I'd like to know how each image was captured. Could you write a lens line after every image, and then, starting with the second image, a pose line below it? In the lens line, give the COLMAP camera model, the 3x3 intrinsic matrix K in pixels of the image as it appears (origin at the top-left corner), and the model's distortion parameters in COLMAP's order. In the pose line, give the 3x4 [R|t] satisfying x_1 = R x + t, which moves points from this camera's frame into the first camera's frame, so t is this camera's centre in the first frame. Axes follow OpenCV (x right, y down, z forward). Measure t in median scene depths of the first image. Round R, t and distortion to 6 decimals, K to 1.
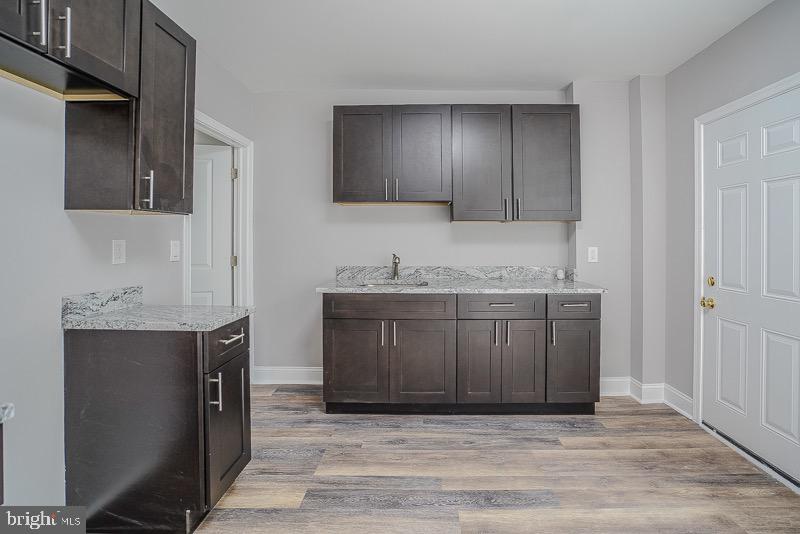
lens RADIAL K [[375.6, 0, 424.0], [0, 375.6, 238.1], [0, 0, 1]] dist [-0.051532, 0.017951]
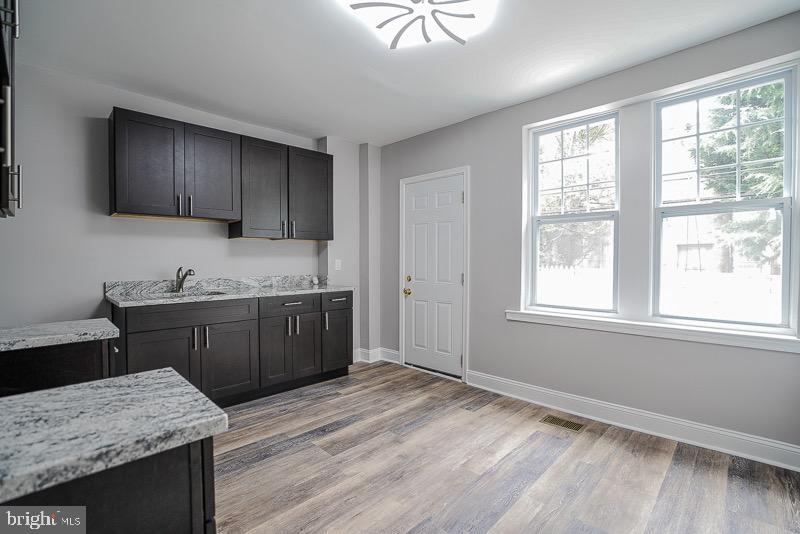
lens RADIAL K [[375.6, 0, 397.1], [0, 375.6, 264.0], [0, 0, 1]] dist [-0.051532, 0.017951]
pose [[0.693645, -0.012713, 0.720205, -0.492886], [0.000498, 0.999852, 0.017169, 0.021493], [-0.720317, -0.011551, 0.693549, -0.159873]]
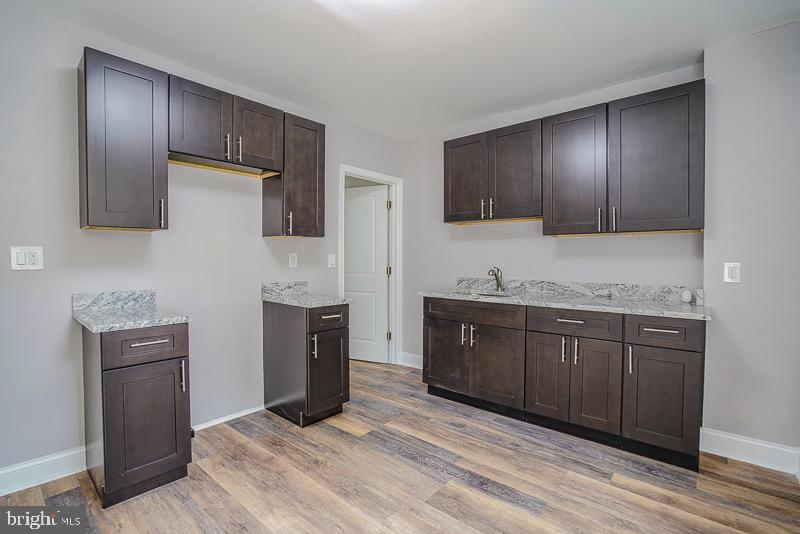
lens RADIAL K [[375.6, 0, 404.3], [0, 375.6, 266.4], [0, 0, 1]] dist [-0.051532, 0.017951]
pose [[0.763193, 0.016369, -0.645964, 0.521681], [0.000059, 0.999677, 0.025402, 0.015886], [0.646171, -0.019425, 0.762945, 0.001289]]
